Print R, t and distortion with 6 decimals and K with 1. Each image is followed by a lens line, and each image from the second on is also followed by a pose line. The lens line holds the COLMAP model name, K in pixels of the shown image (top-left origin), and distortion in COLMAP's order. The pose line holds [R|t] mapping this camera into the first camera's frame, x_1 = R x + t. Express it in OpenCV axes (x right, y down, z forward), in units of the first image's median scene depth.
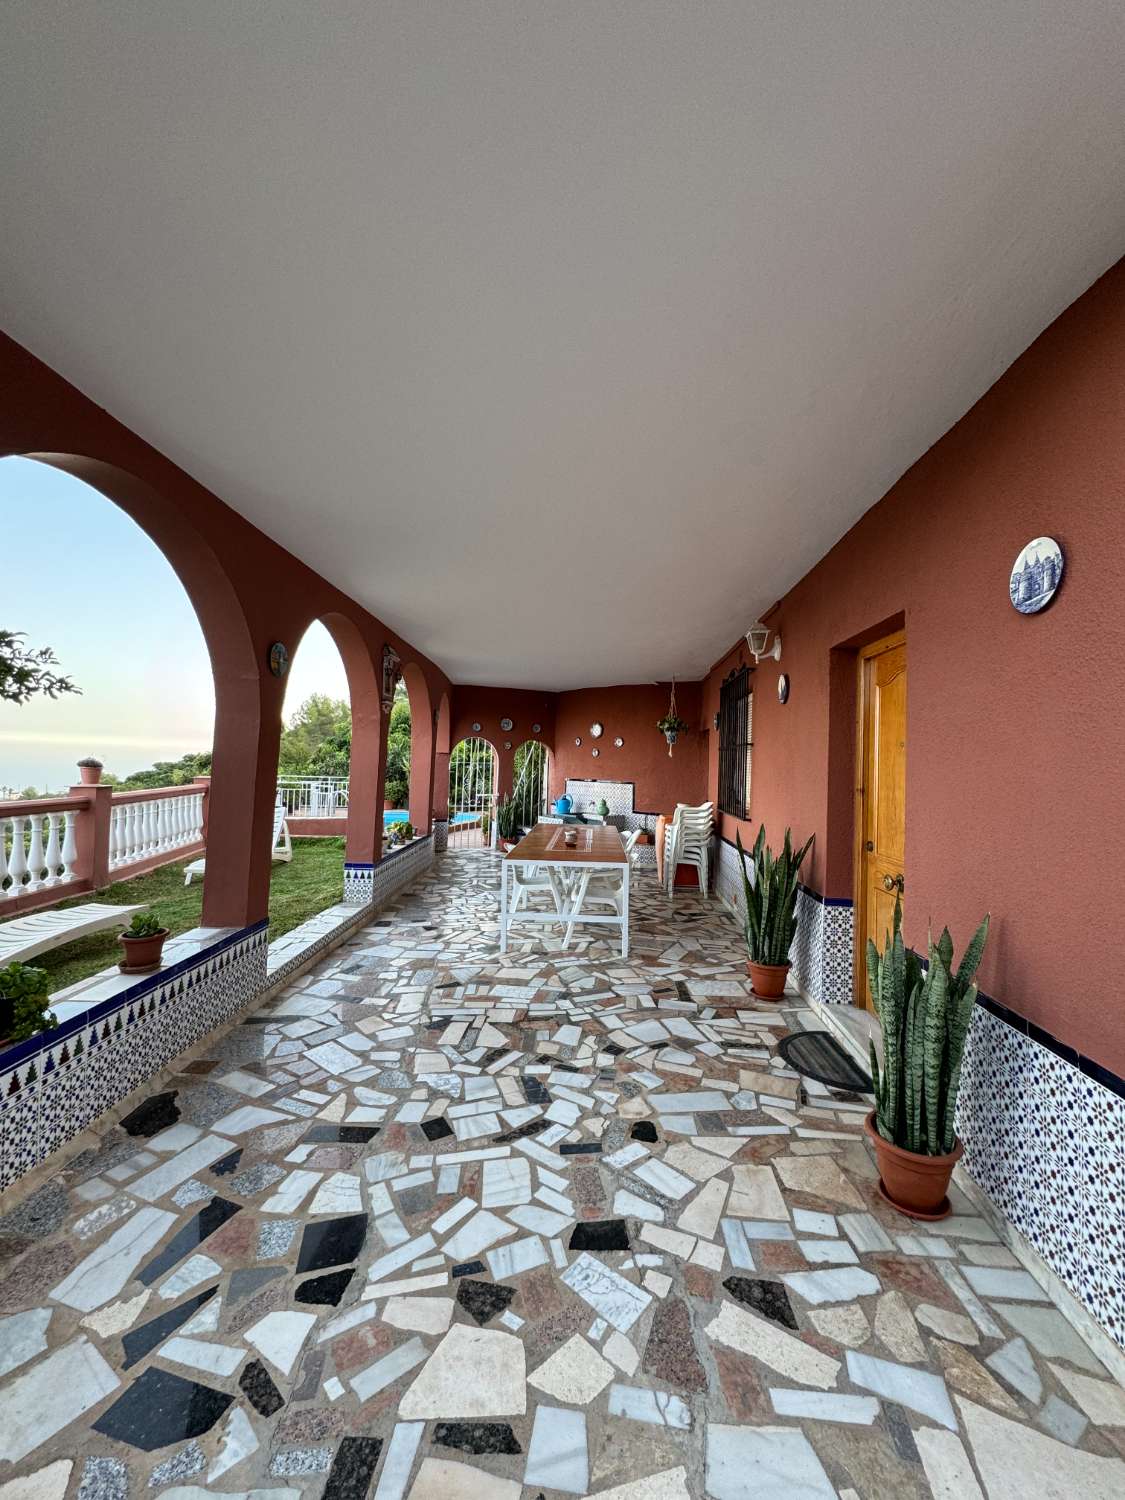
lens RADIAL K [[601.6, 0, 562.6], [0, 601.6, 747.0], [0, 0, 1]] dist [-0.000511, -0.000415]
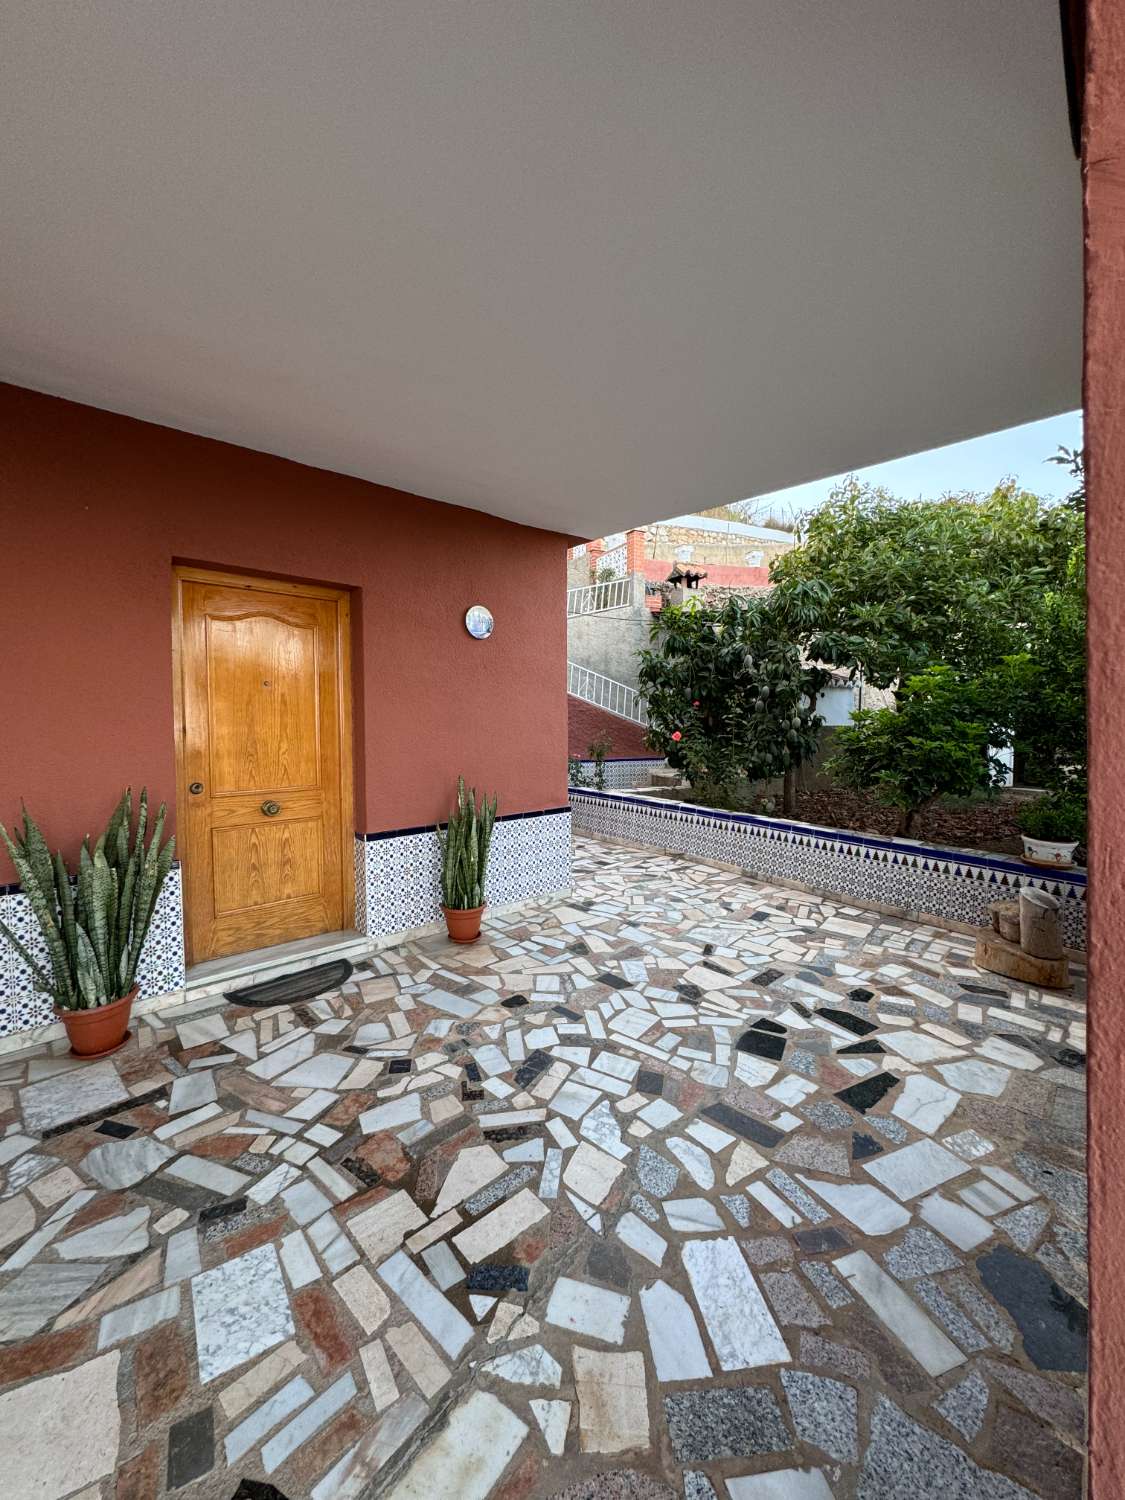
lens RADIAL K [[601.6, 0, 563.0], [0, 601.6, 745.3], [0, 0, 1]] dist [-0.000511, -0.000415]
pose [[-0.734467, -0.052994, 0.676572, -0.677342], [-0.038914, 0.998595, 0.035973, 0.054877], [-0.677528, 0.000093, -0.735497, 1.665910]]
